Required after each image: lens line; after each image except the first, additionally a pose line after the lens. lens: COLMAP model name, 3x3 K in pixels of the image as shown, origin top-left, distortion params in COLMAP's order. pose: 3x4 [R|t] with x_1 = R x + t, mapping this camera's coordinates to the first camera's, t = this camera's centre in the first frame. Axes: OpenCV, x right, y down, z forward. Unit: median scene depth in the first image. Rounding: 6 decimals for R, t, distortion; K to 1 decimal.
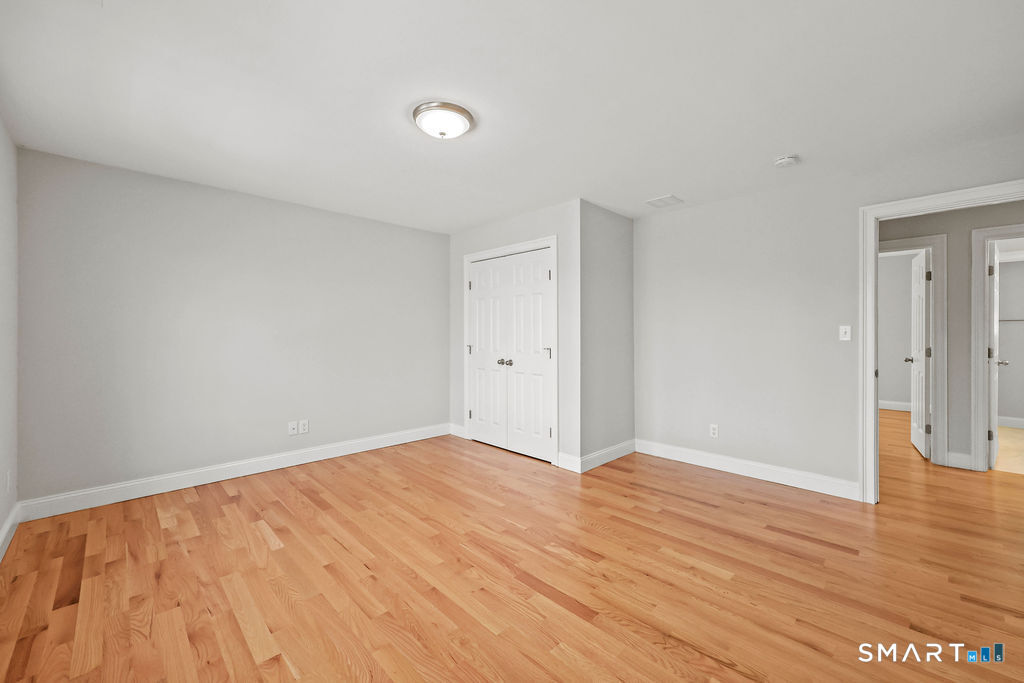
lens RADIAL K [[413.8, 0, 515.6], [0, 413.8, 332.6], [0, 0, 1]] dist [0.000699, 0.000507]
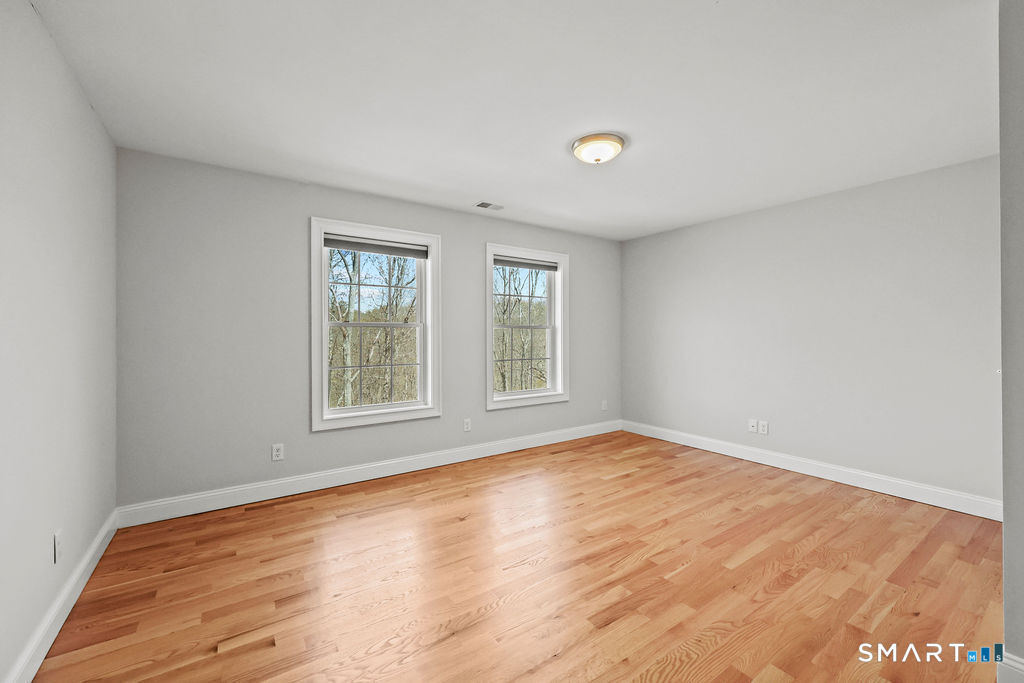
lens RADIAL K [[413.8, 0, 515.6], [0, 413.8, 332.6], [0, 0, 1]] dist [0.000699, 0.000507]
pose [[-0.159377, -0.005037, -0.987205, 0.748958], [0.001441, 0.999985, -0.005334, 0.001376], [0.987217, -0.002272, -0.159367, 0.730299]]
